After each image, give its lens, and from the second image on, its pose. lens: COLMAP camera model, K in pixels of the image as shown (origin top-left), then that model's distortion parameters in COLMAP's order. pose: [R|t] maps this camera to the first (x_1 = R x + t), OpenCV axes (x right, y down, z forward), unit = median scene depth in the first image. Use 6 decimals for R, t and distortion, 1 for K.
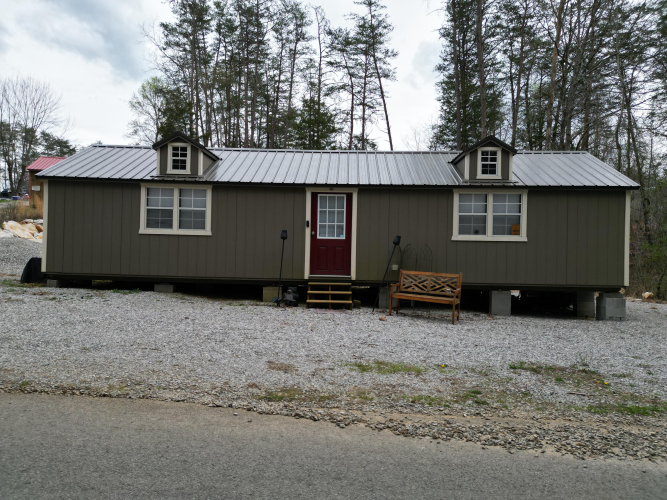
lens RADIAL K [[465.0, 0, 332.5], [0, 465.0, 251.1], [0, 0, 1]] dist [0.072315, -0.068684]
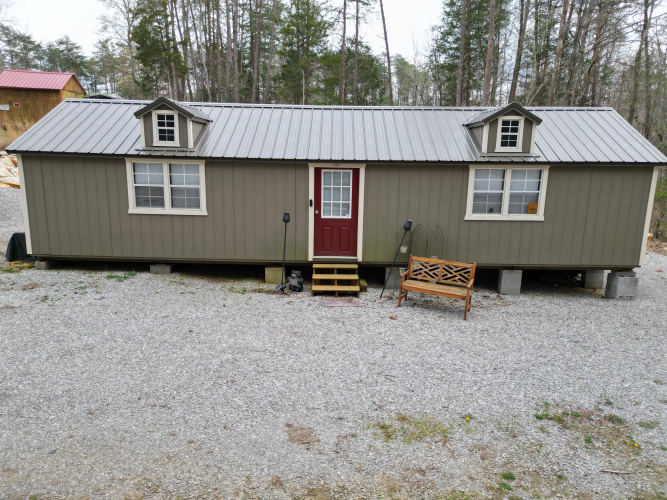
lens RADIAL K [[465.0, 0, 332.5], [0, 465.0, 251.1], [0, 0, 1]] dist [0.072315, -0.068684]
pose [[0.999716, -0.008717, 0.022170, -0.031813], [0.003965, 0.978557, 0.205937, -0.154633], [-0.023489, -0.205791, 0.978314, 0.069780]]
